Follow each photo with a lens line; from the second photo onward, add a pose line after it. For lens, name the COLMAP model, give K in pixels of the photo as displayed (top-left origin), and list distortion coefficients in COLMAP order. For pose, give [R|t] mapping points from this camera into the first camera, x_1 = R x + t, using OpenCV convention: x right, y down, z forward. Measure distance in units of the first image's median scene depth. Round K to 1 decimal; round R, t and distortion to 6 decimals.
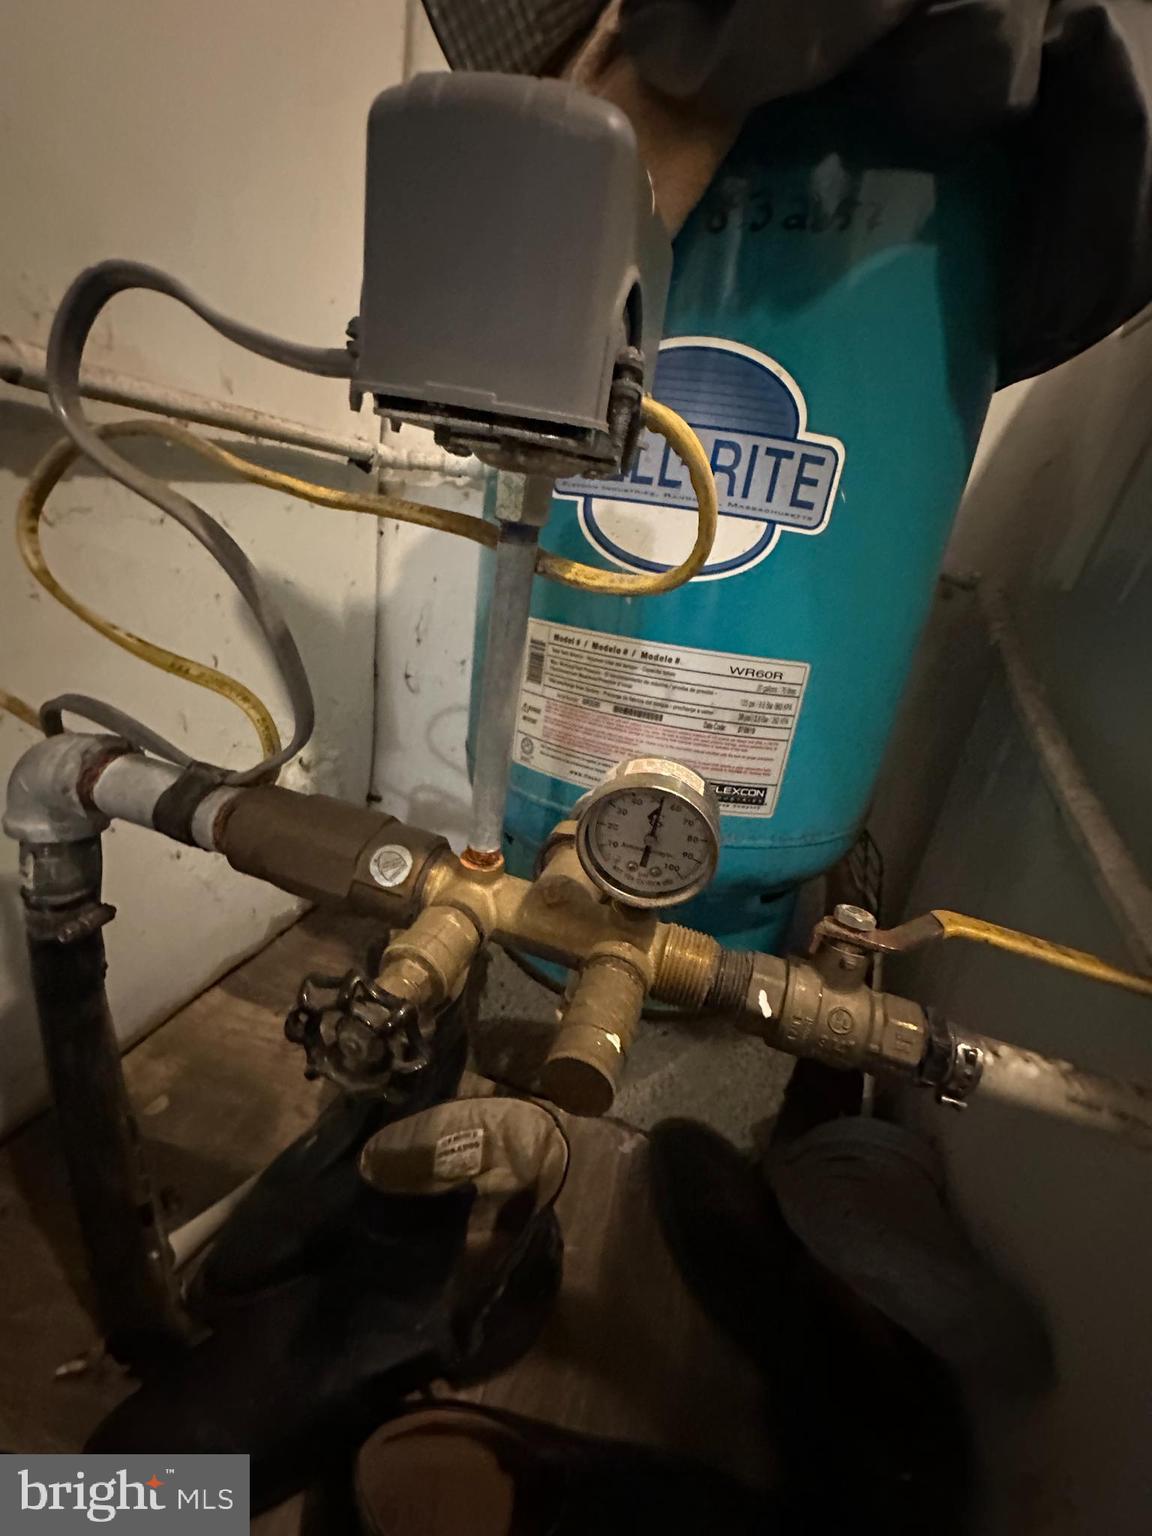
lens RADIAL K [[612.0, 0, 571.6], [0, 612.0, 777.9], [0, 0, 1]] dist [-0.002471, 0.000551]
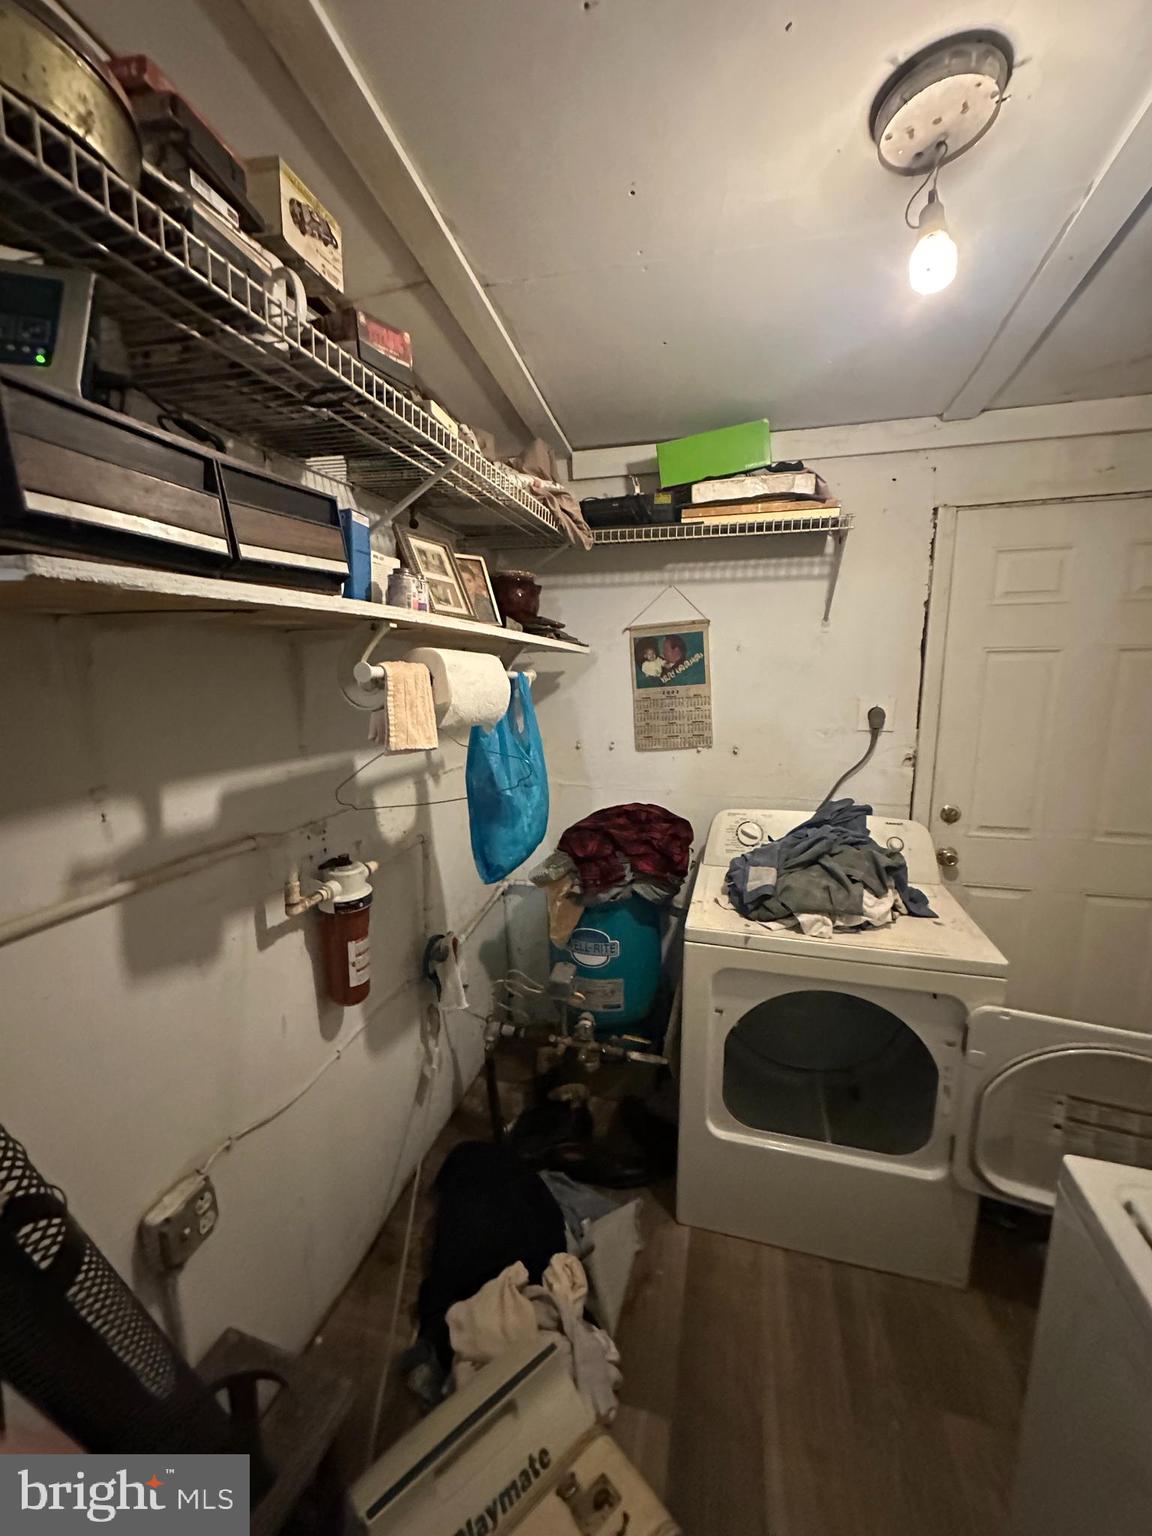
lens RADIAL K [[612.0, 0, 576.4], [0, 612.0, 761.7], [0, 0, 1]] dist [-0.002471, 0.000551]
pose [[0.987170, -0.156253, -0.032881, 0.452467], [0.148664, 0.974543, -0.167826, -1.106669], [0.058267, 0.160784, 0.985268, -4.102692]]
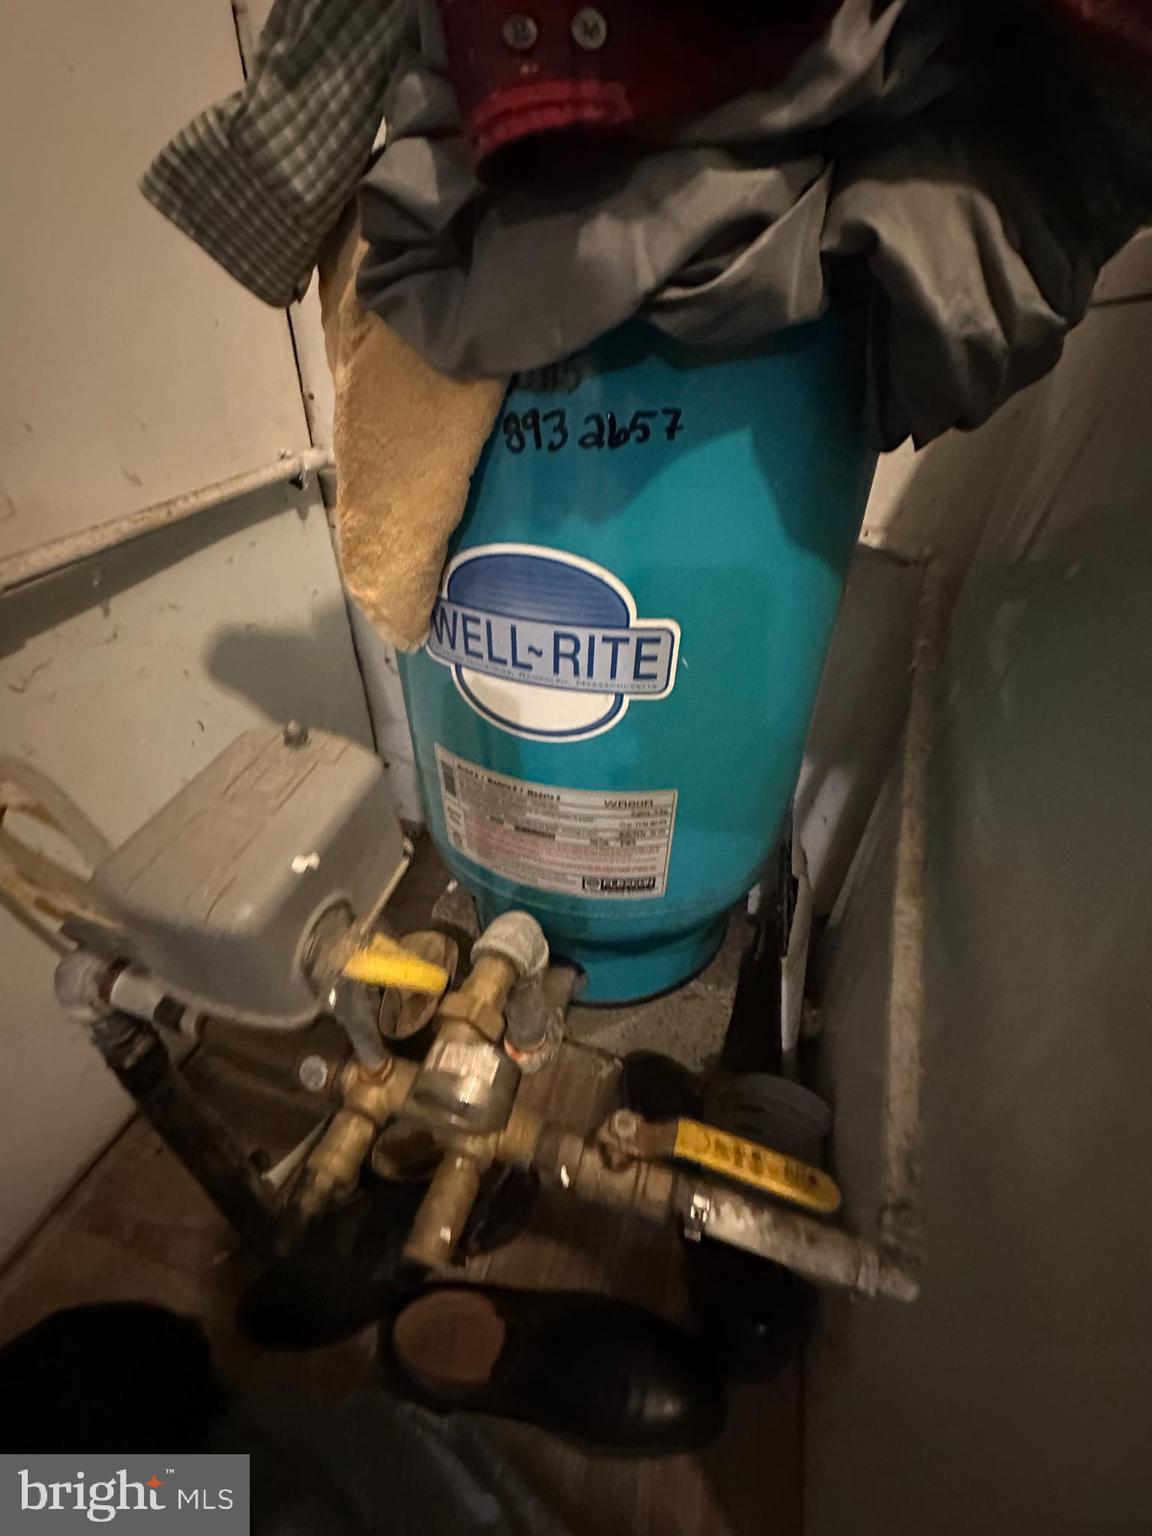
lens RADIAL K [[612.0, 0, 575.5], [0, 612.0, 767.4], [0, 0, 1]] dist [-0.002471, 0.000551]
pose [[0.991891, -0.078613, -0.099865, 0.320103], [0.103067, 0.957295, 0.270118, -0.544710], [0.074365, -0.278220, 0.957634, -0.070942]]
